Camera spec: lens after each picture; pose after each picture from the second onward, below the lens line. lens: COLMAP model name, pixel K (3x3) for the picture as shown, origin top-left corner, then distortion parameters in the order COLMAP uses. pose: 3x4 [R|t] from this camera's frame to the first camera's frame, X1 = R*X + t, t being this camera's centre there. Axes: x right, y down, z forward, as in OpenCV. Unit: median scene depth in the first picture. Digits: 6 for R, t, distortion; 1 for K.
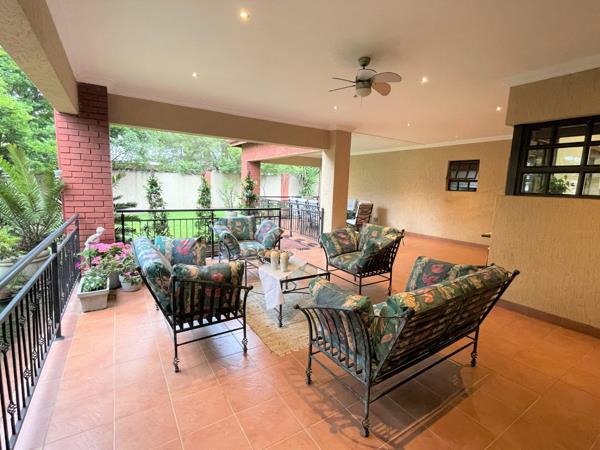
lens RADIAL K [[279.3, 0, 298.3], [0, 279.3, 224.1], [0, 0, 1]] dist [-0.004642, -0.000051]
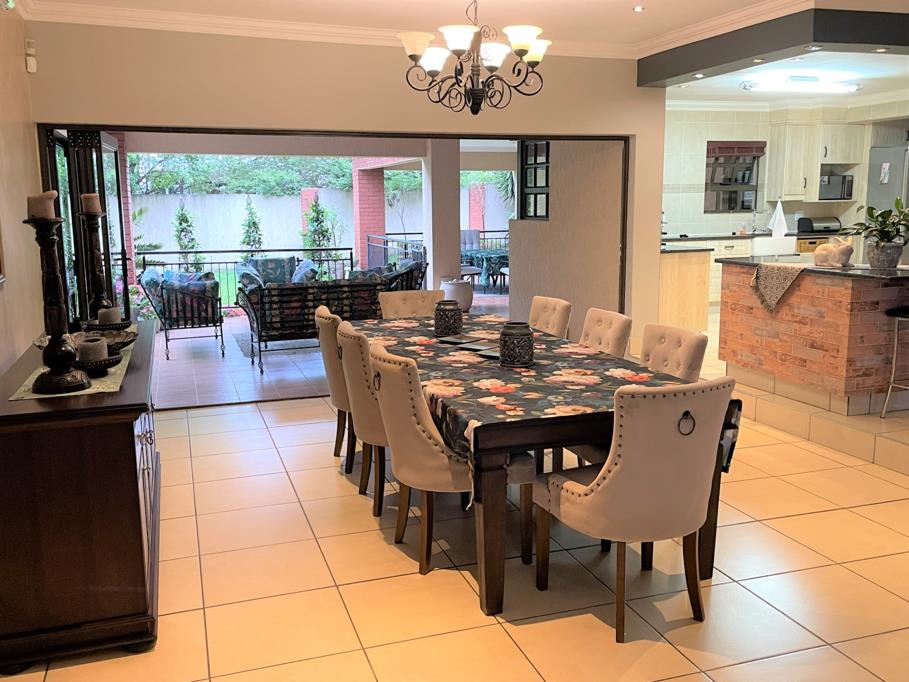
lens RADIAL K [[829.4, 0, 454.5], [0, 829.4, 340.3], [0, 0, 1]] dist [0.008176, 0.000000]
pose [[0.968260, -0.004111, -0.249910, 0.878333], [0.009992, 0.999702, 0.022268, 0.164888], [0.249744, -0.024058, 0.968013, -1.166498]]
